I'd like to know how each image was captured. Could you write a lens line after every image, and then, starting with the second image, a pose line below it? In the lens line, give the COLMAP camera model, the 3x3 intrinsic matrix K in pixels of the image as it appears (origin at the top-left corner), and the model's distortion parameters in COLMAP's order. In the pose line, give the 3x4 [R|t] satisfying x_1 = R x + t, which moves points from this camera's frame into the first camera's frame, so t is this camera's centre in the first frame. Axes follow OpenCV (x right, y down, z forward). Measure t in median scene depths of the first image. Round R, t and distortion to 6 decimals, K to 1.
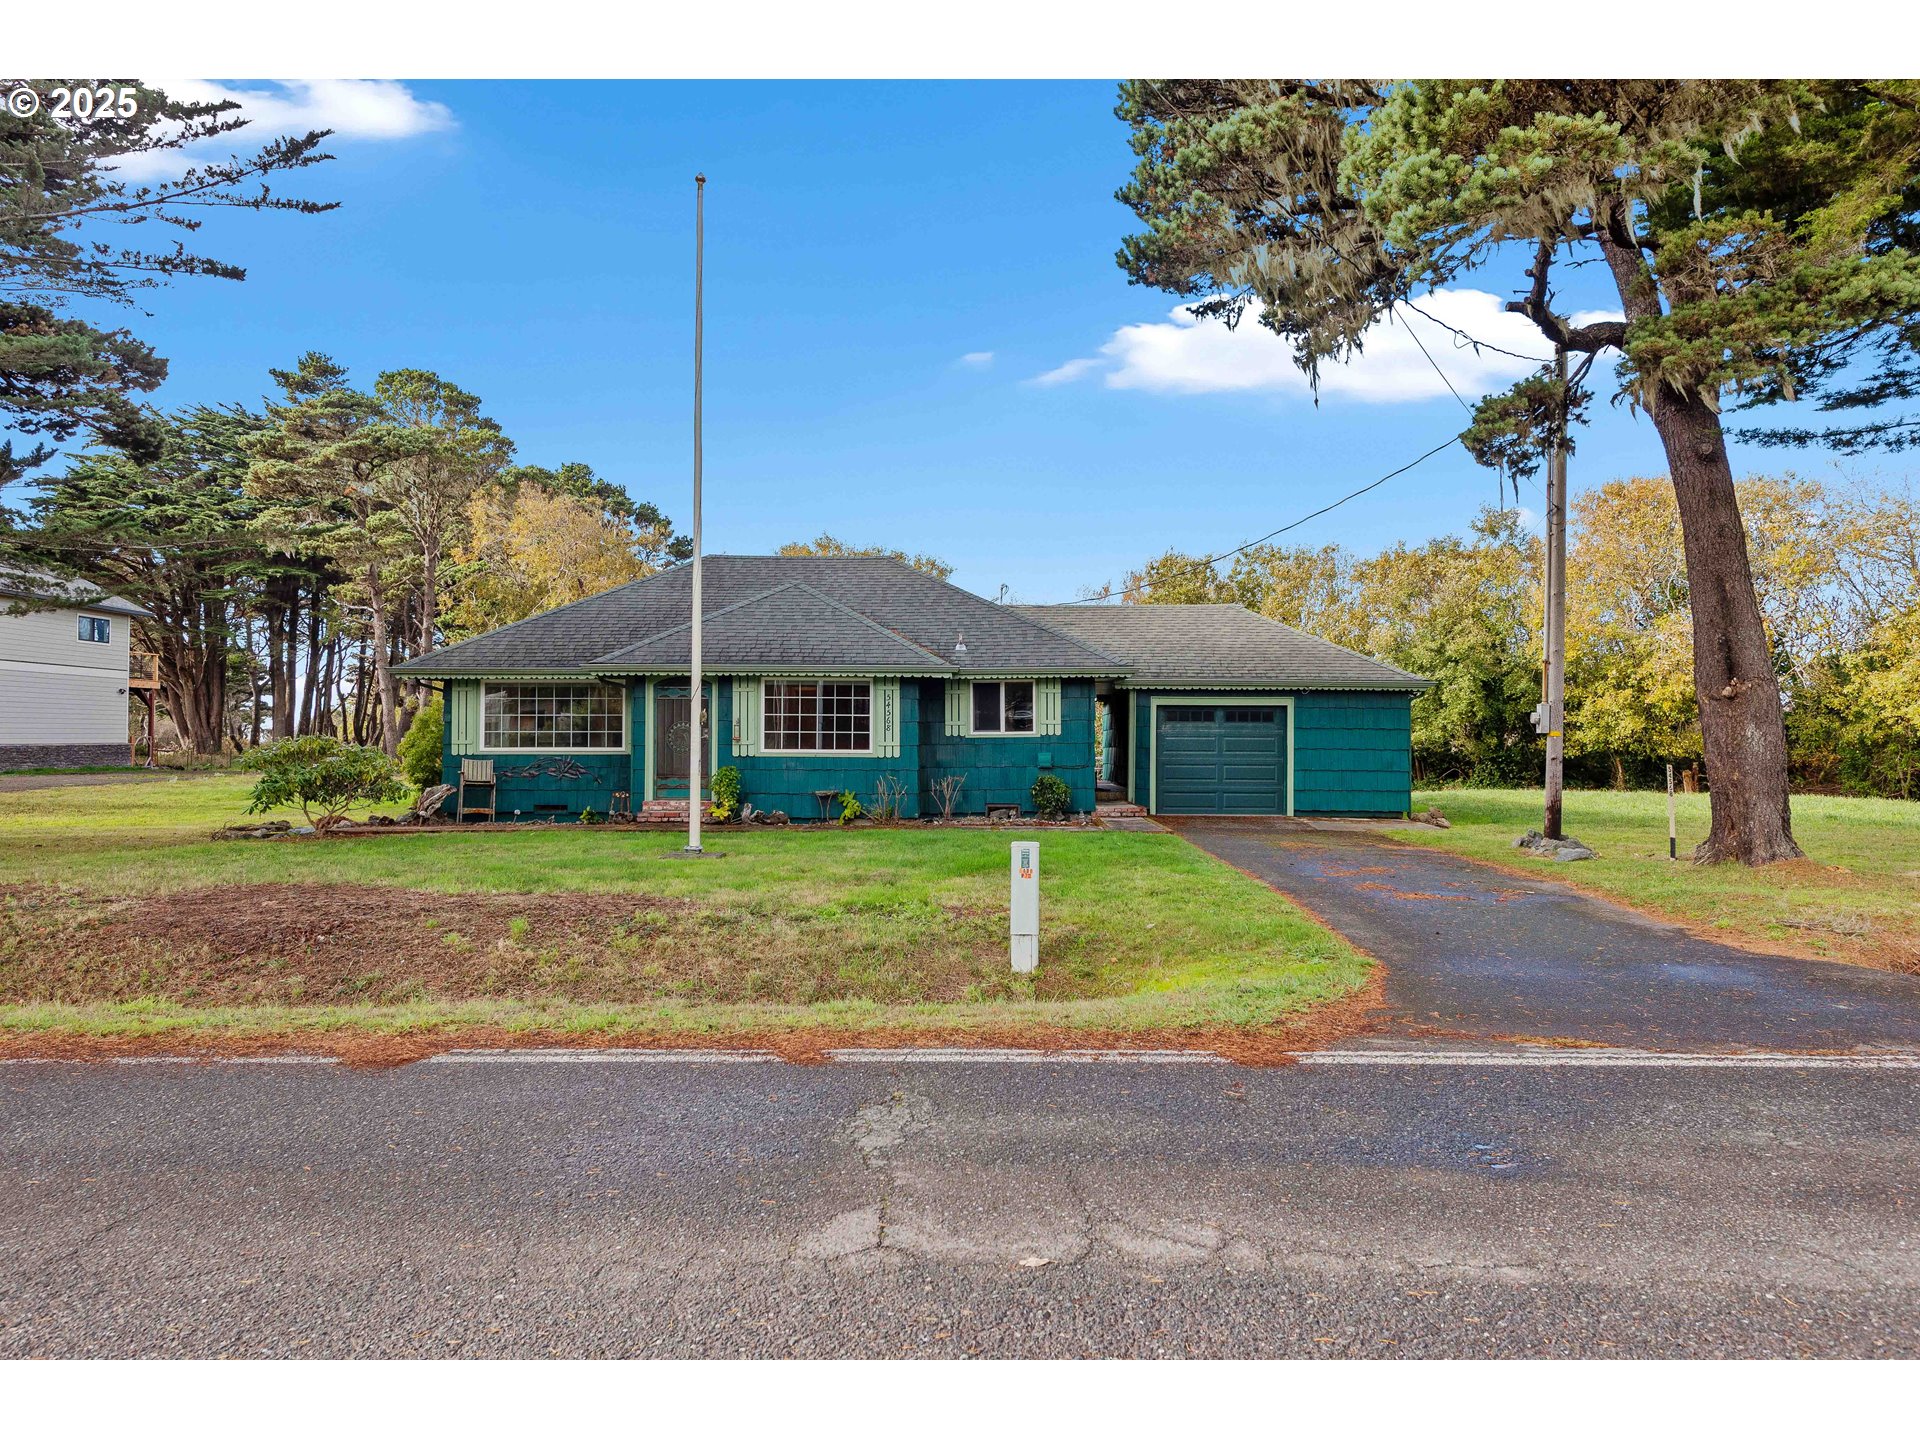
lens RADIAL K [[979.4, 0, 920.4], [0, 979.4, 717.9], [0, 0, 1]] dist [-0.003254, -0.000271]
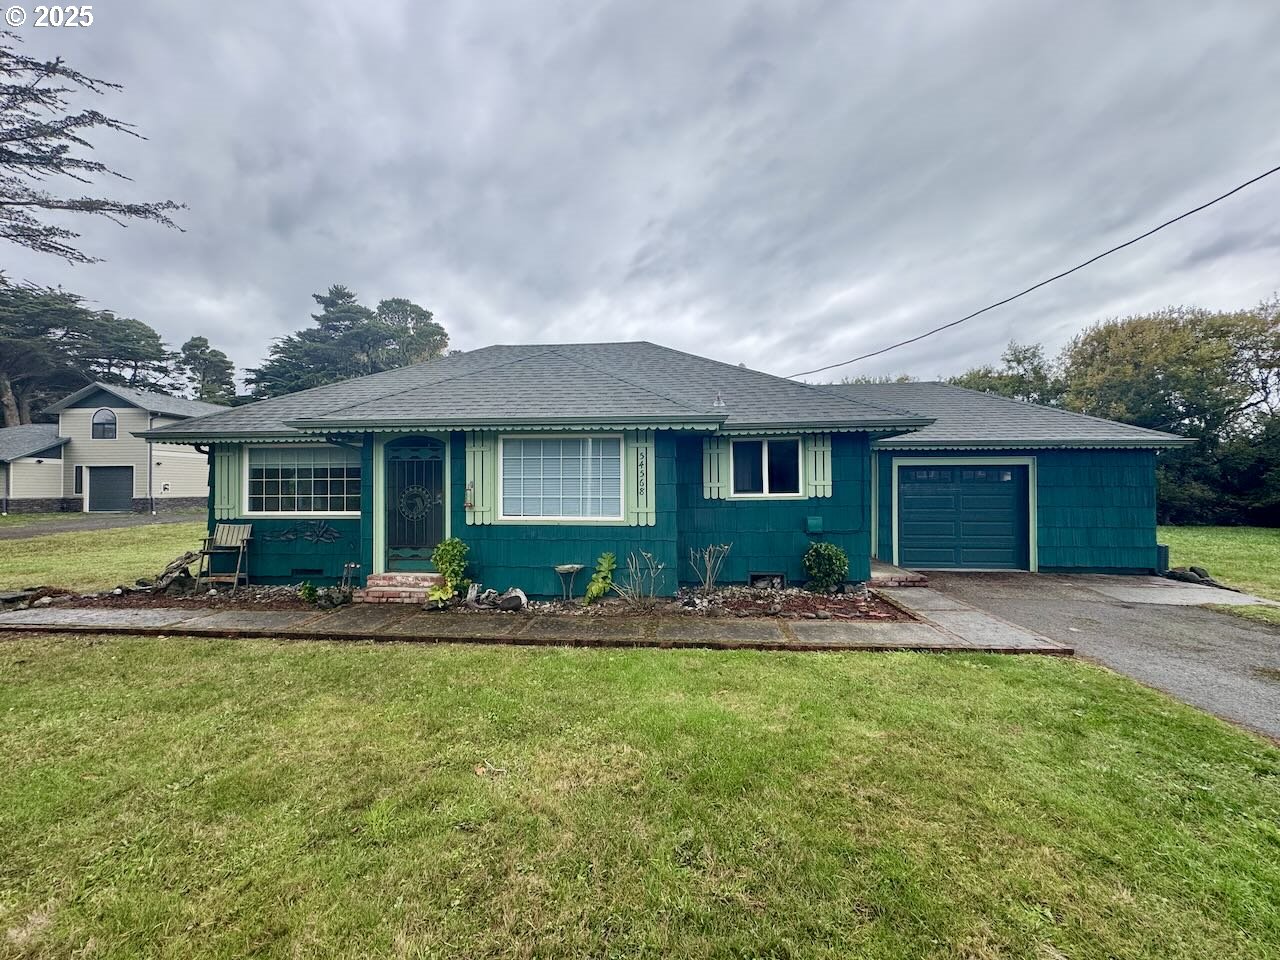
lens RADIAL K [[444.0, 0, 640.0], [0, 444.0, 480.0], [0, 0, 1]] dist [-0.010913, 0.003764]
pose [[0.998630, -0.007588, -0.051765, -0.012303], [0.007715, 0.999968, 0.002256, -0.000738], [0.051747, -0.002653, 0.998657, 0.535967]]
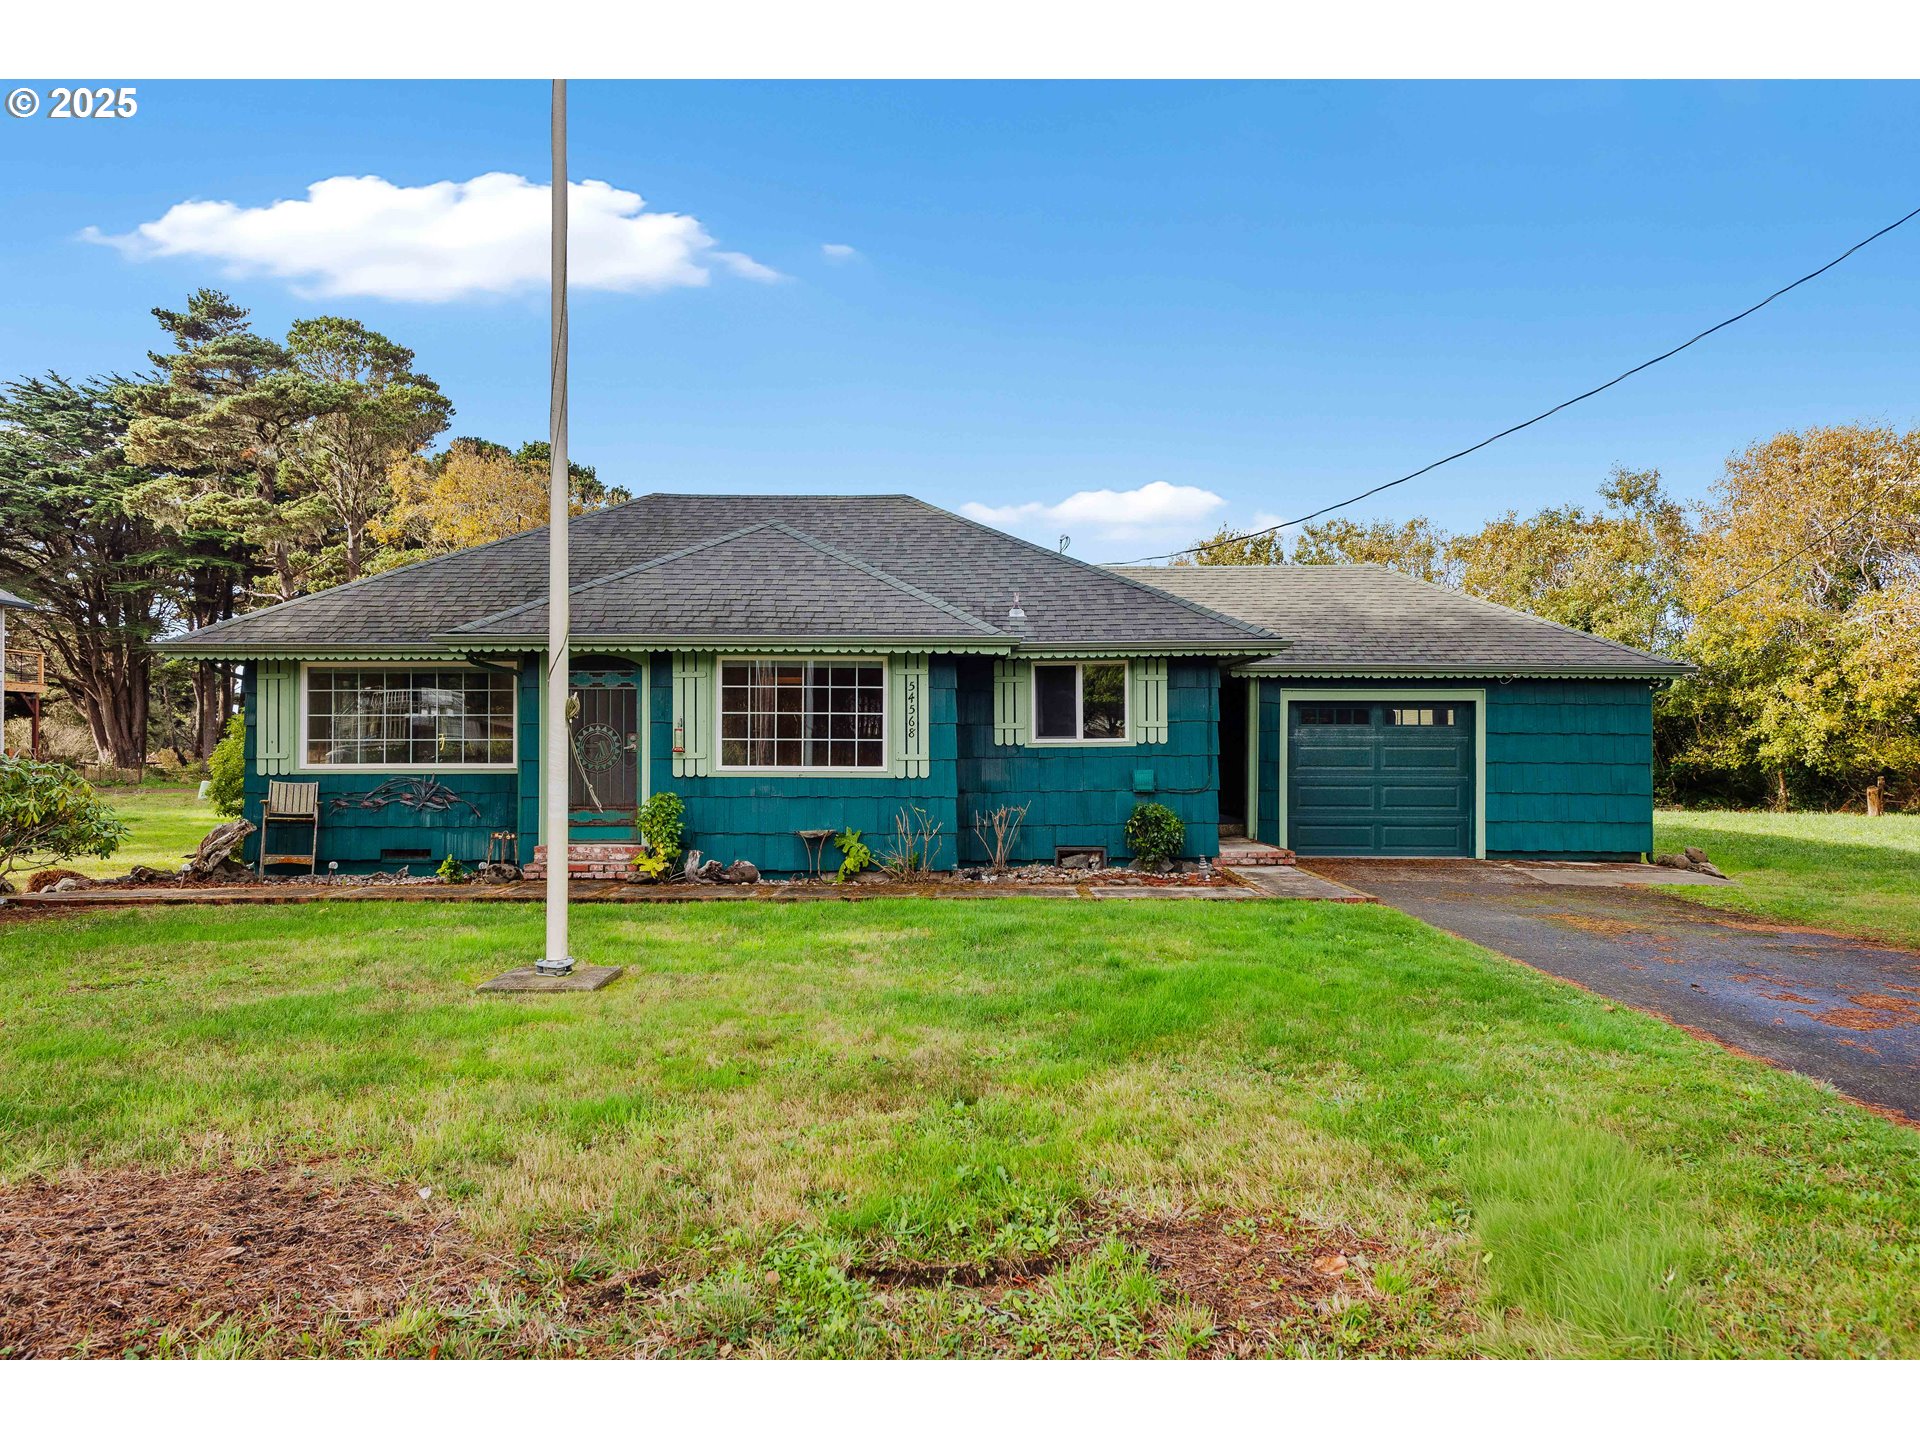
lens RADIAL K [[1051.5, 0, 931.3], [0, 1051.5, 727.6], [0, 0, 1]] dist [0.000714, -0.001479]
pose [[0.999958, -0.001792, 0.009024, -0.022708], [0.001785, 0.999998, 0.000802, 0.005368], [-0.009025, -0.000785, 0.999959, 0.261700]]
